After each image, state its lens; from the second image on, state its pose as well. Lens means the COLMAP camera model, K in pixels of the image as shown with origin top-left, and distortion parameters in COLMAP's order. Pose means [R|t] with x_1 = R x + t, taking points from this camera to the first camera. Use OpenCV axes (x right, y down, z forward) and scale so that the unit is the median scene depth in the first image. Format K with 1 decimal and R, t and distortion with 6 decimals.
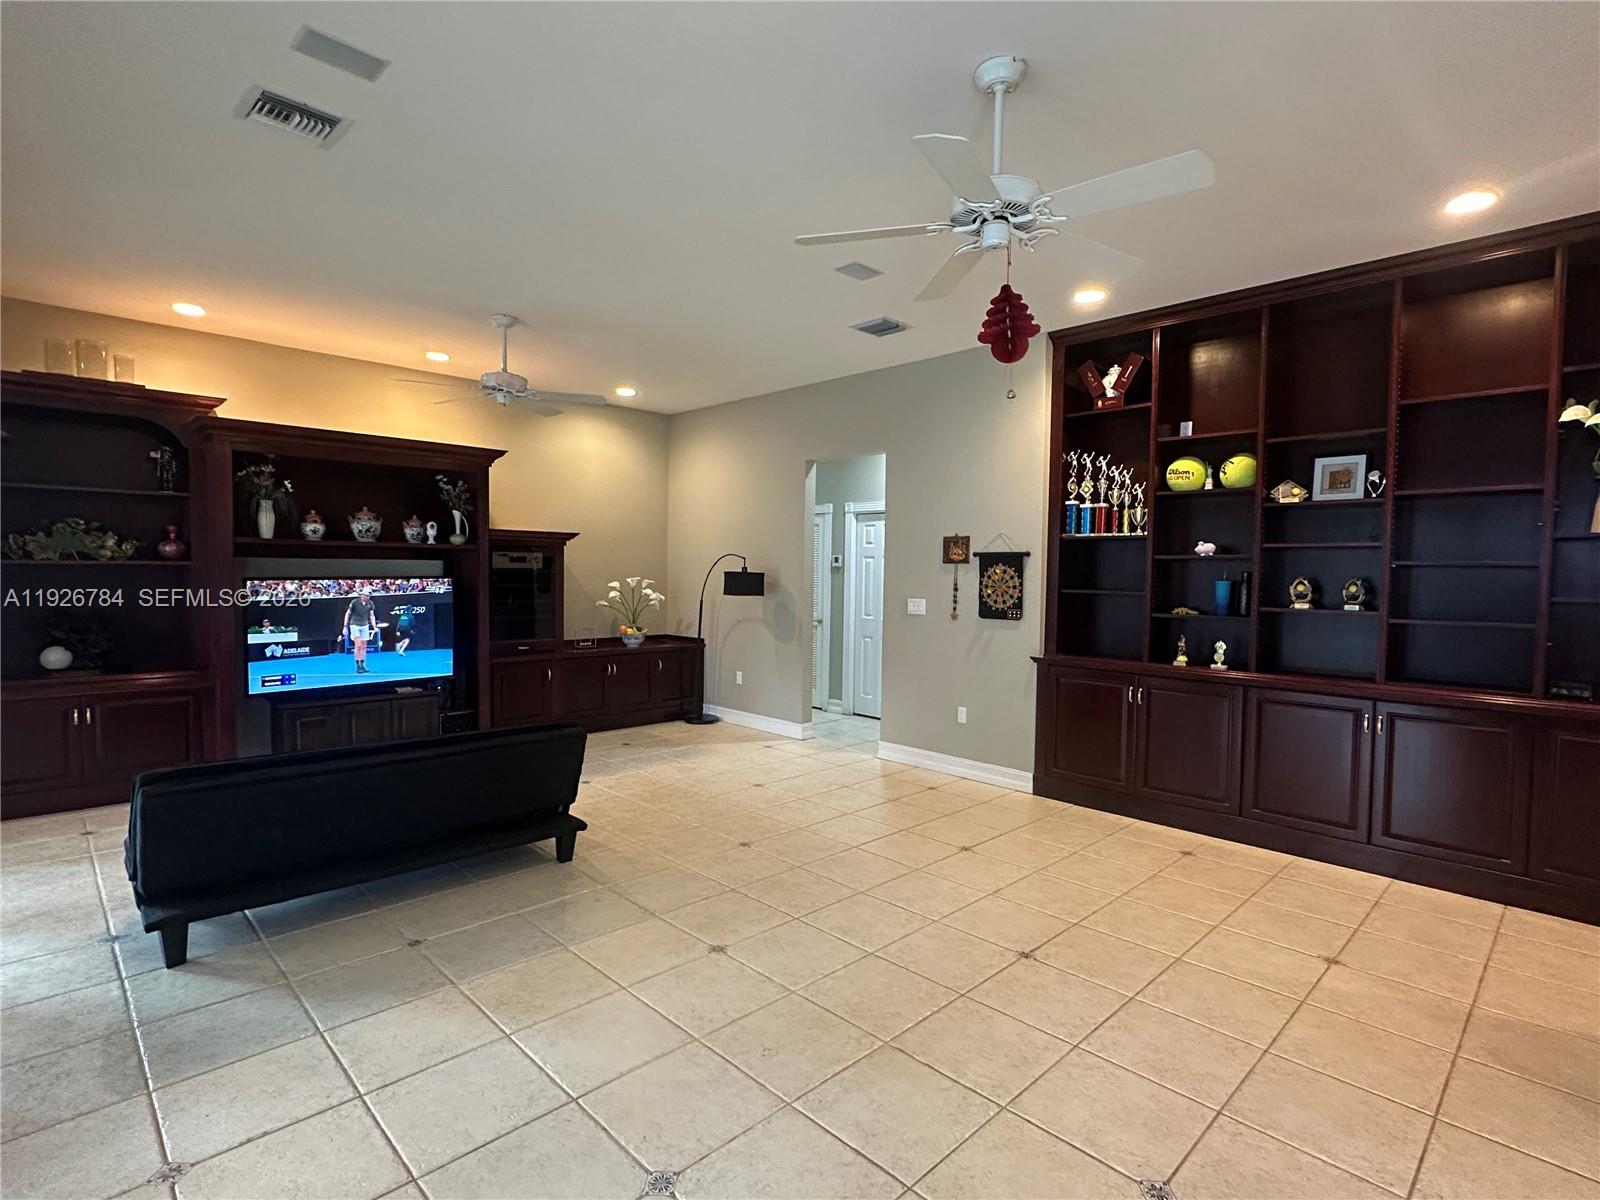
lens RADIAL K [[797.8, 0, 800.3], [0, 797.8, 601.2], [0, 0, 1]] dist [0.000075, -0.000164]
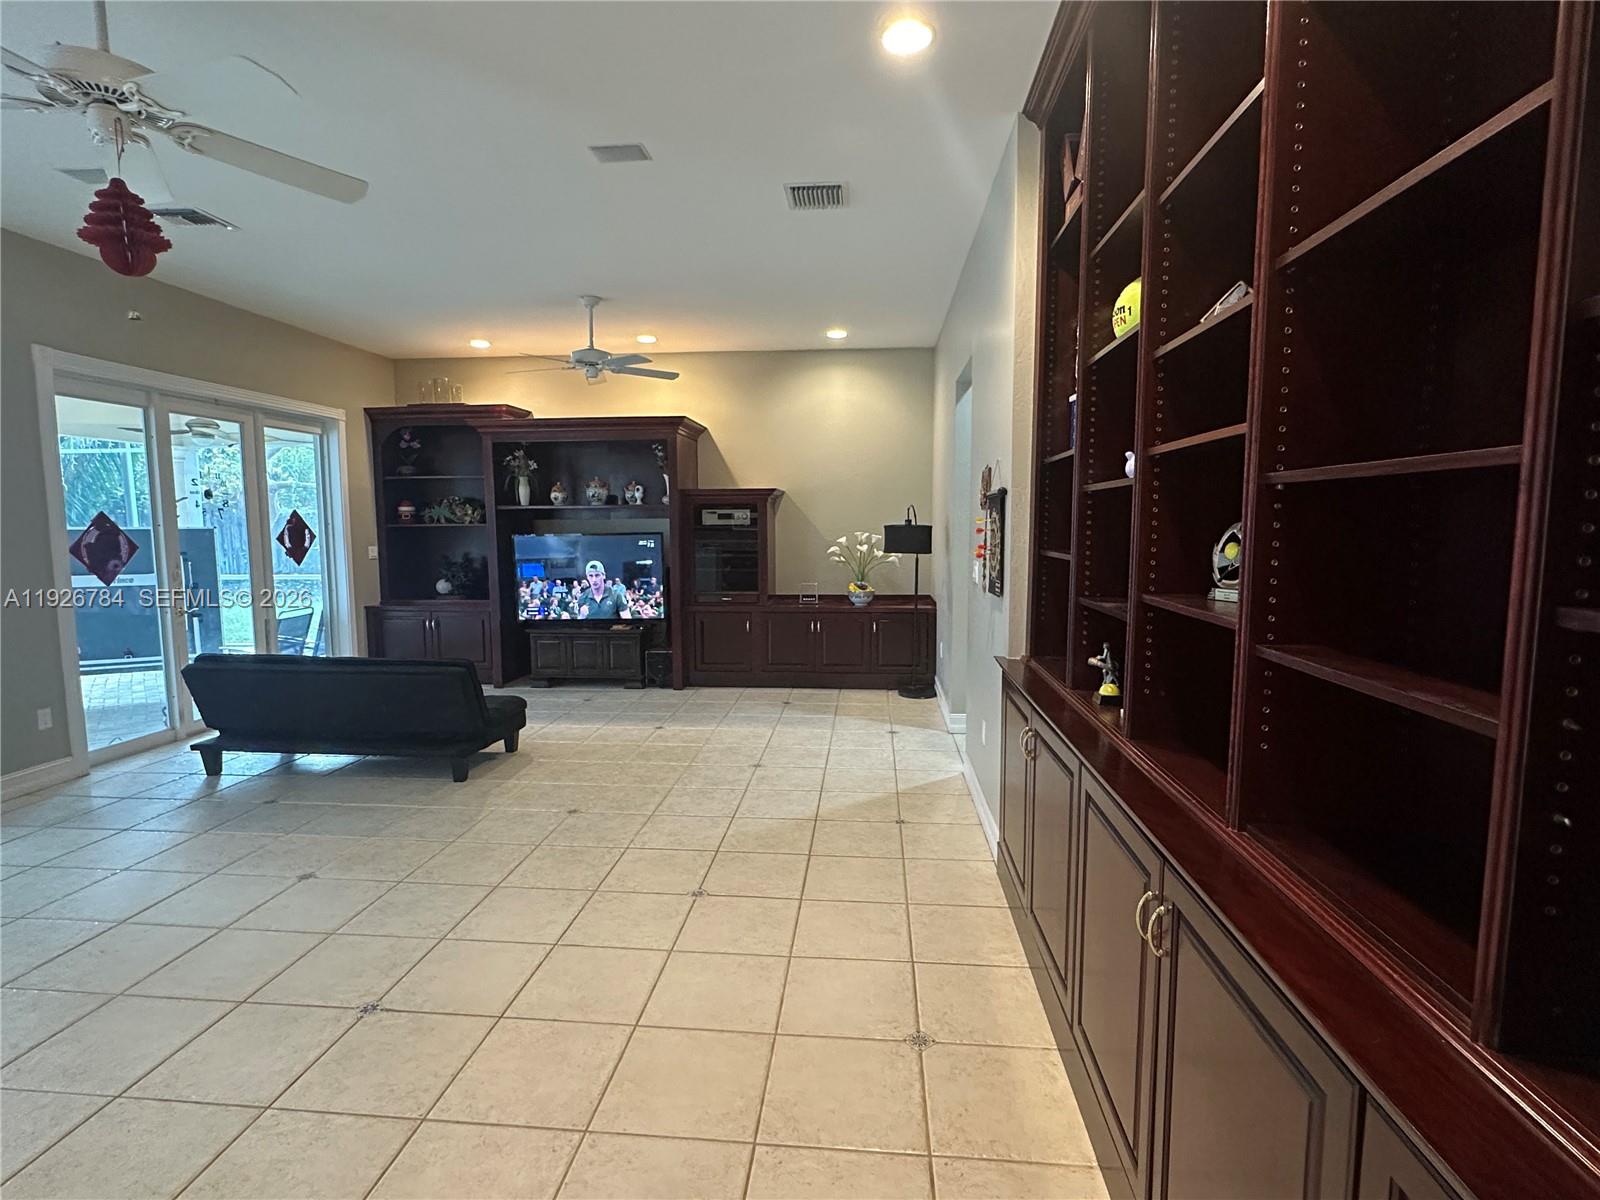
lens RADIAL K [[797.8, 0, 798.1], [0, 797.8, 598.7], [0, 0, 1]] dist [0.000075, -0.000164]
pose [[0.646770, 0.057558, -0.760510, 0.627234], [-0.016429, 0.997968, 0.061558, -0.011167], [0.762508, -0.027320, 0.646401, 0.452672]]
